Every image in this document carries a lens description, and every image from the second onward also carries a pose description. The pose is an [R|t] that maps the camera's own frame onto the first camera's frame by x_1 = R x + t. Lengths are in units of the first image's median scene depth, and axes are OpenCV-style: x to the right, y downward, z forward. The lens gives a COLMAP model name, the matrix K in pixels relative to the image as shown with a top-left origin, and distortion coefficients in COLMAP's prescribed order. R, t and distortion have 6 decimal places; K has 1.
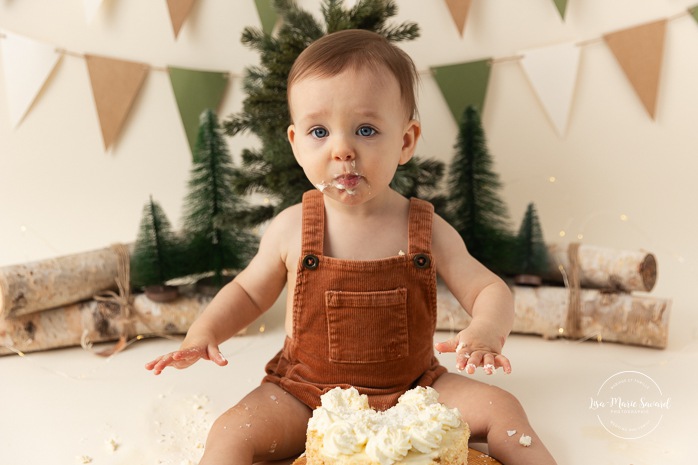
lens RADIAL K [[1107.6, 0, 367.1], [0, 1107.6, 244.8], [0, 0, 1]] dist [-0.001443, -0.016264]
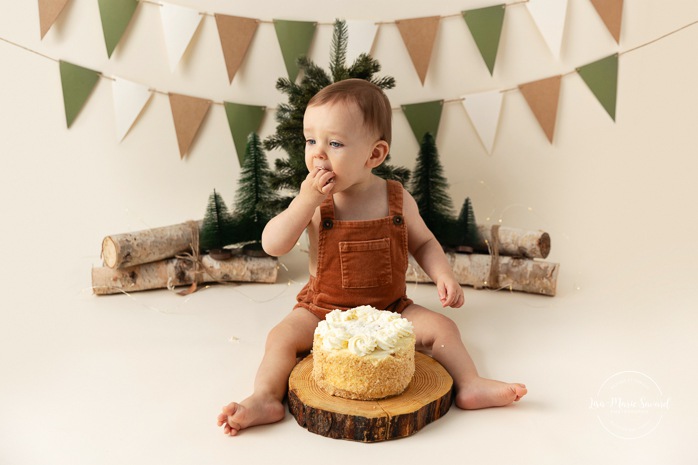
lens RADIAL K [[883.5, 0, 347.8], [0, 883.5, 244.1], [0, 0, 1]] dist [0.008358, -0.000445]
pose [[0.999877, 0.015675, 0.000067, -0.013148], [-0.015674, 0.999743, 0.016397, 0.007792], [0.000191, -0.016396, 0.999866, -0.199510]]
